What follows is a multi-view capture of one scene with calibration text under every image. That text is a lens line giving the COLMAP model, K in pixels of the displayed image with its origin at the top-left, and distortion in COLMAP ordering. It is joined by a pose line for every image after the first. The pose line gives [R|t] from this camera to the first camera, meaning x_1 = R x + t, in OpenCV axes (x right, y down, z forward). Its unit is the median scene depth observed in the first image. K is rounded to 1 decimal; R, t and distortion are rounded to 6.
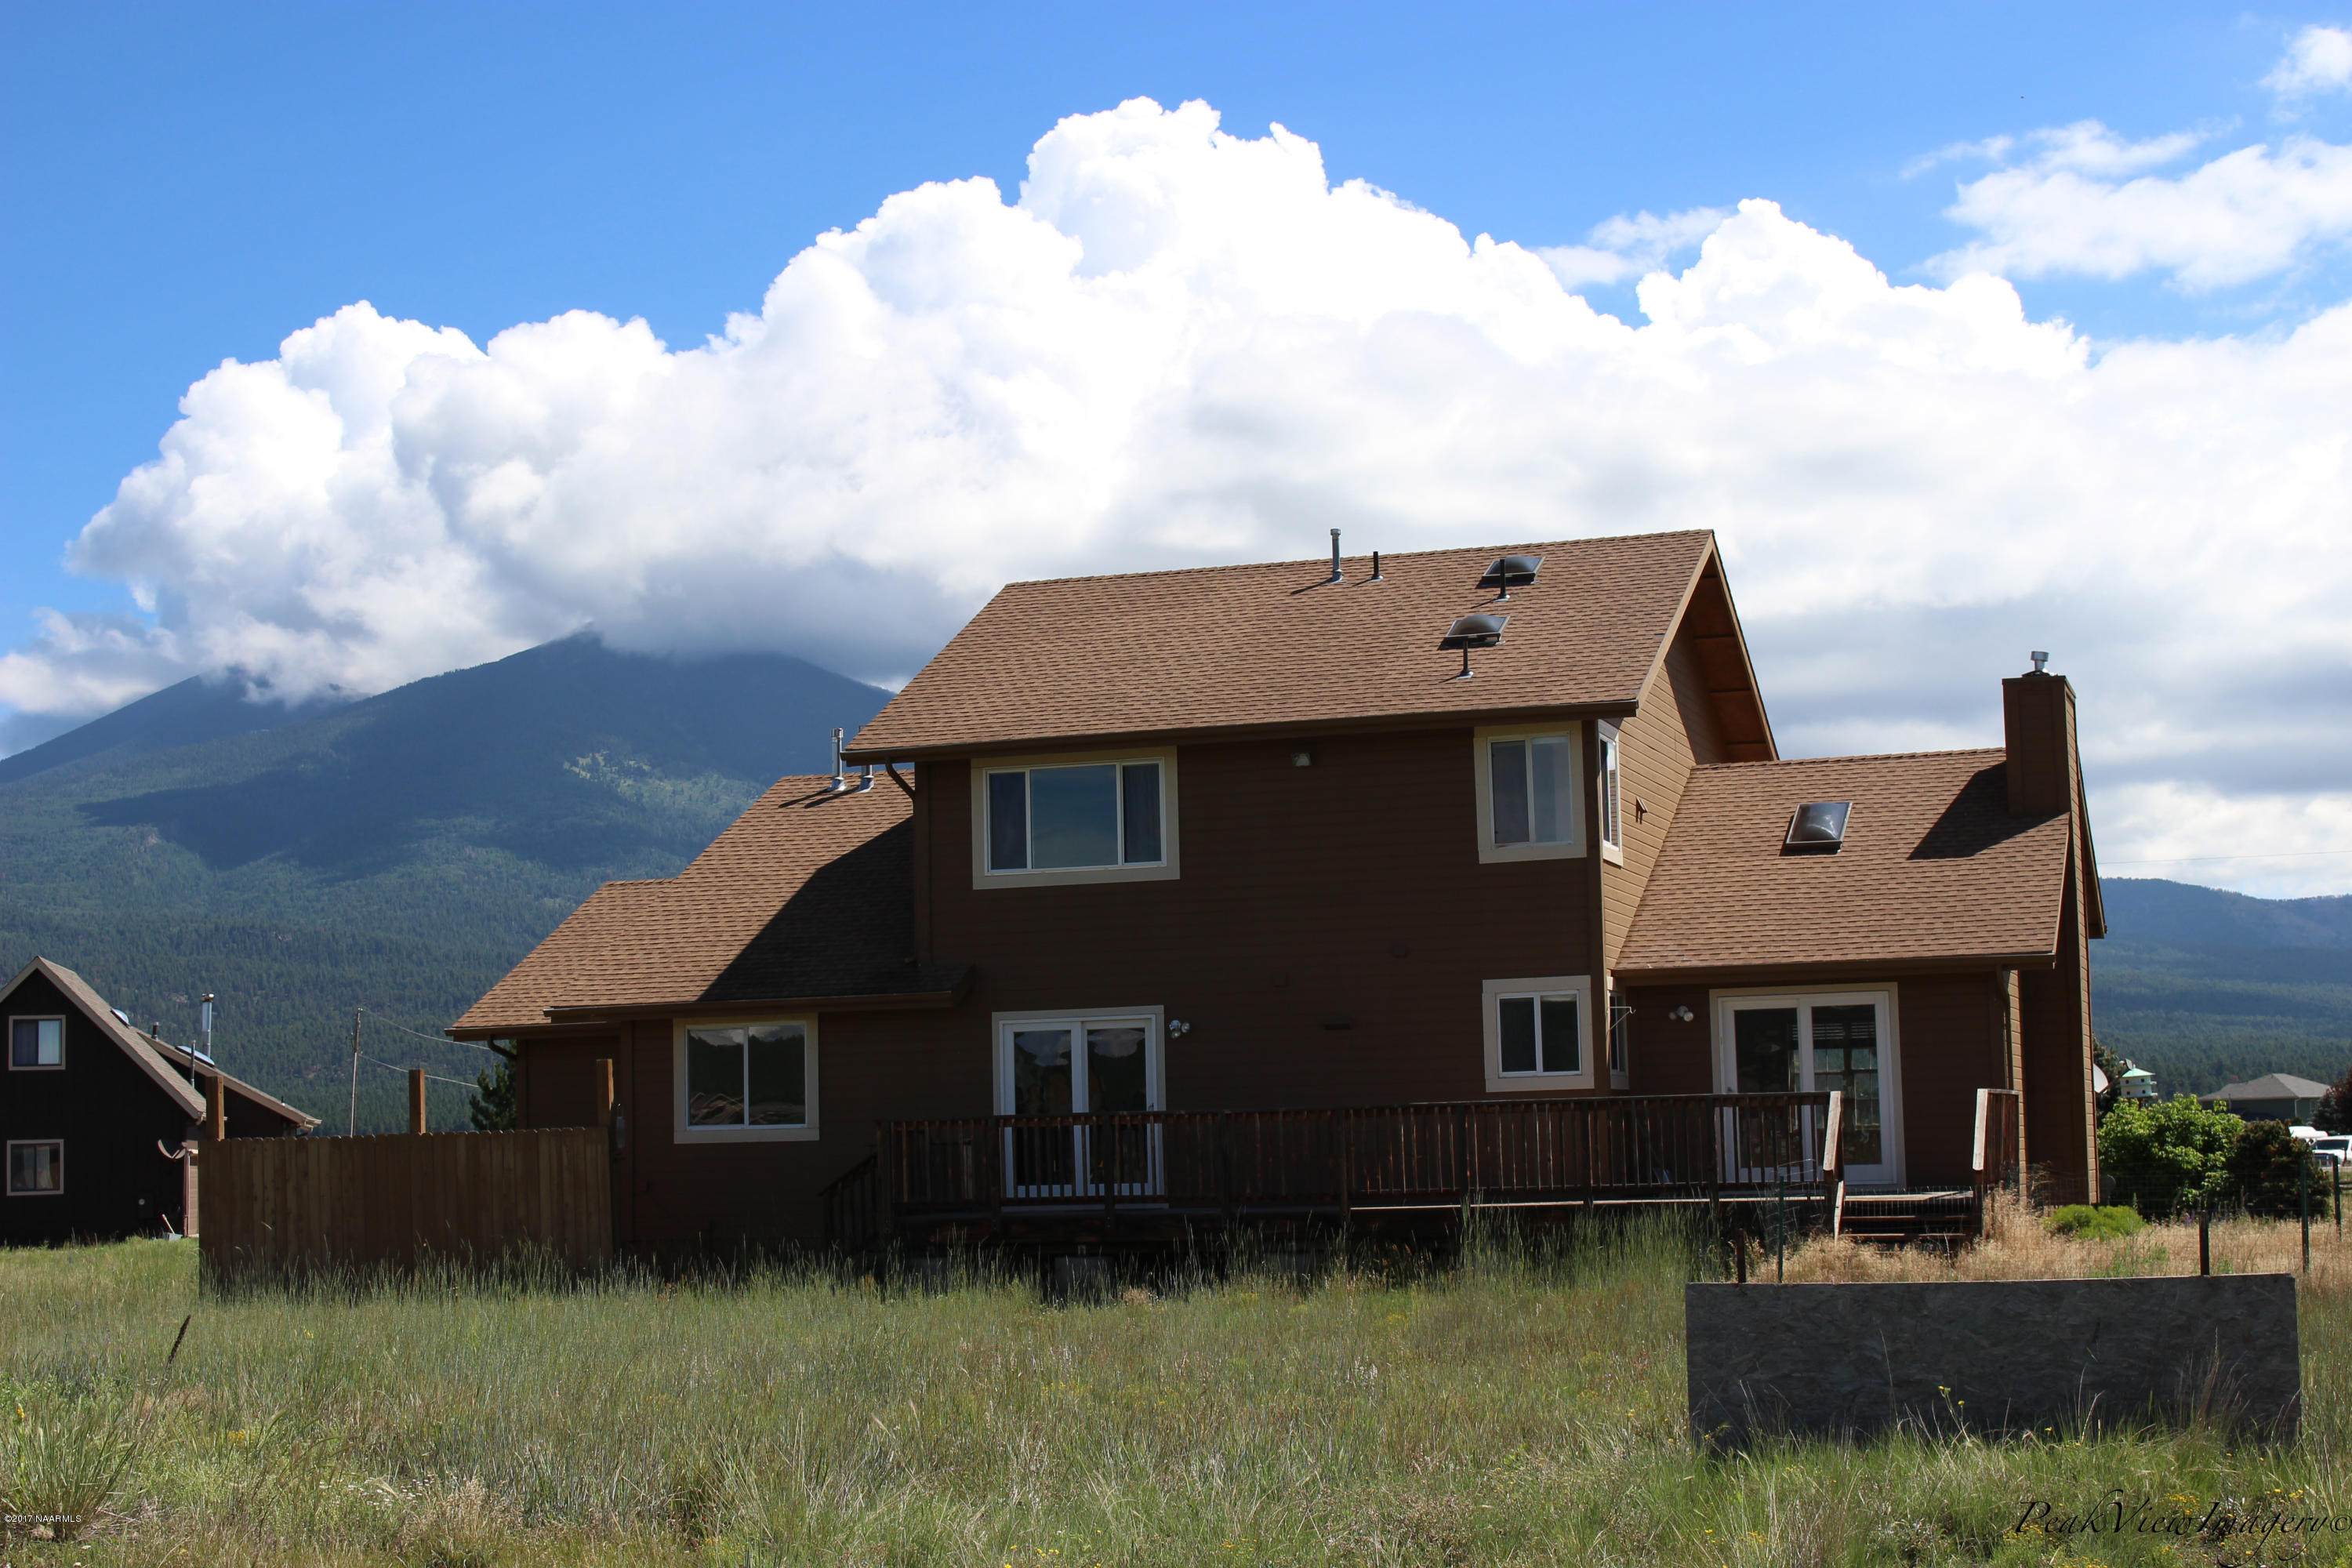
lens RADIAL K [[3630.1, 0, 1176.0], [0, 3630.1, 784.0], [0, 0, 1]] dist [-0.146838, 0.020986]
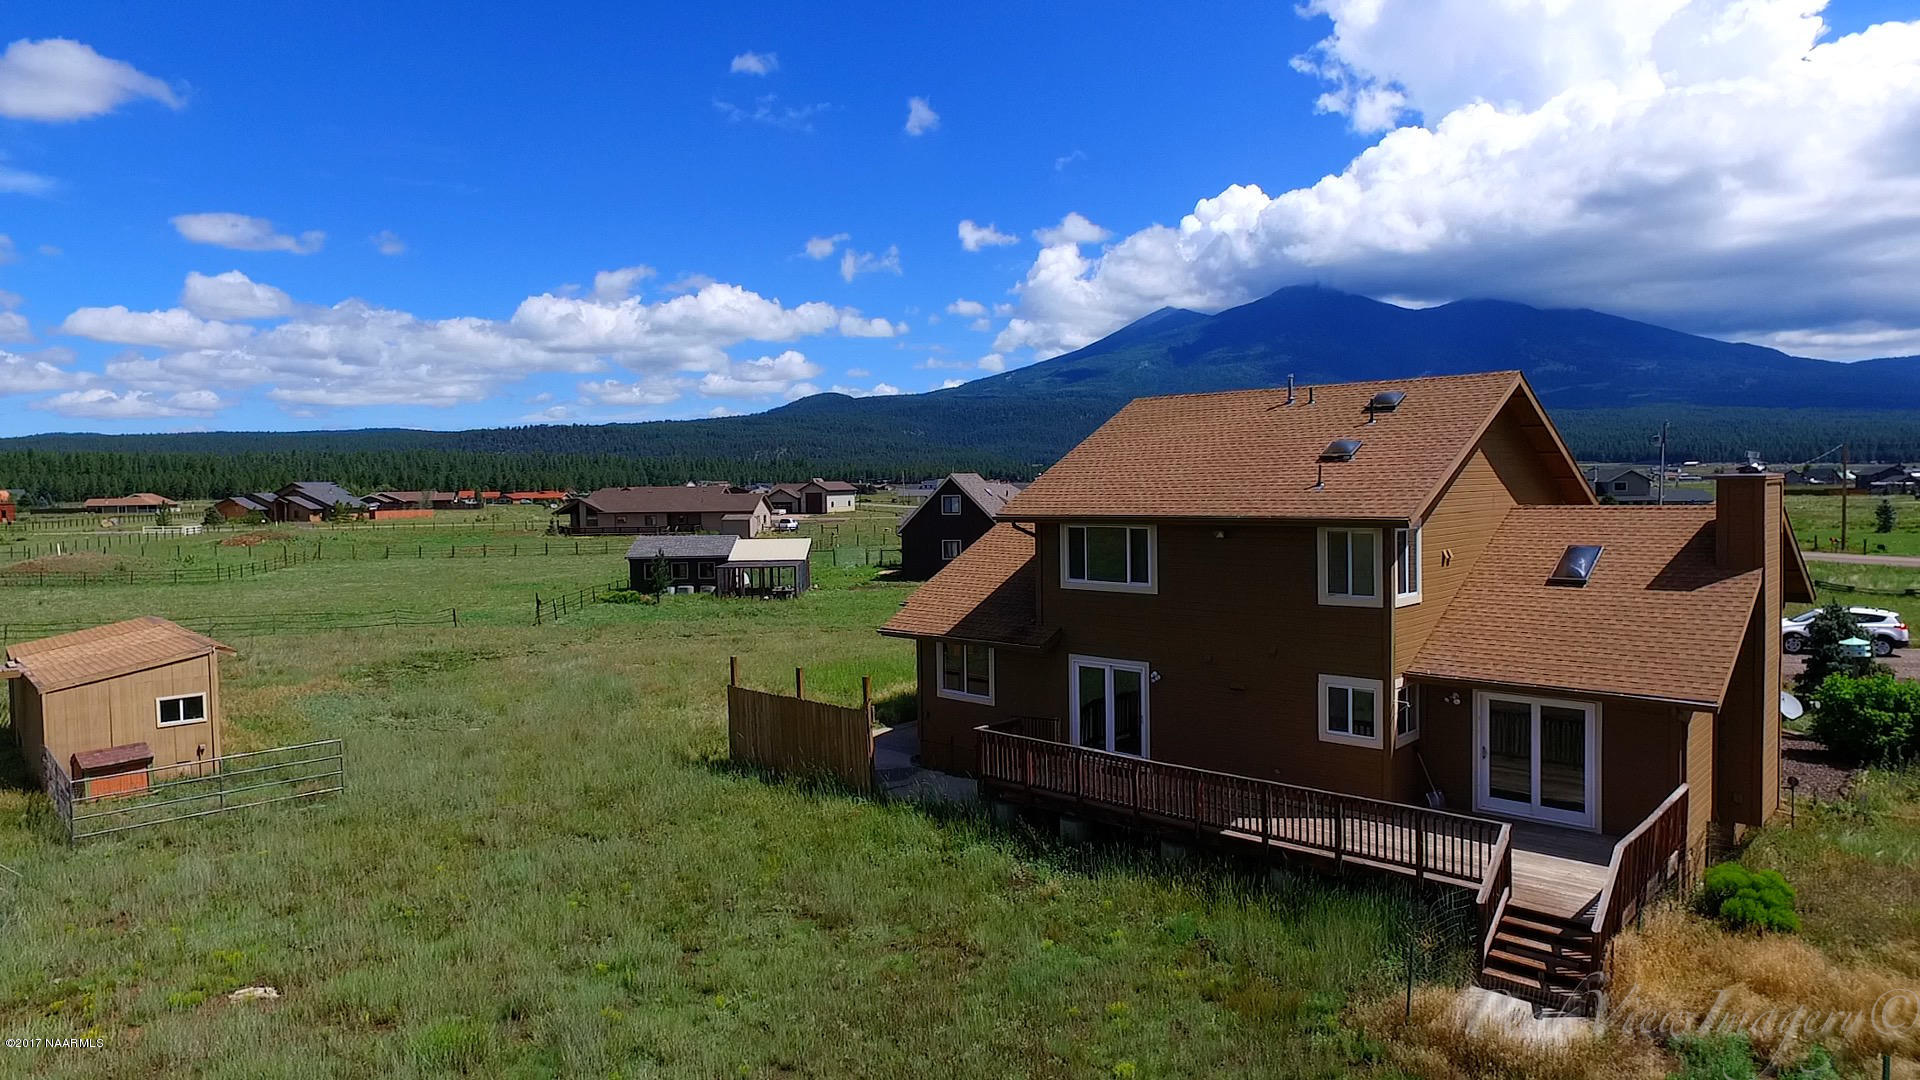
lens RADIAL K [[1154.8, 0, 960.0], [0, 1154.8, 540.0], [0, 0, 1]] dist [0.000153, 0.003940]
pose [[0.903714, 0.029656, -0.427108, 0.158131], [0.042732, 0.986369, 0.158904, -0.096878], [0.425999, -0.161855, 0.890128, 0.458249]]
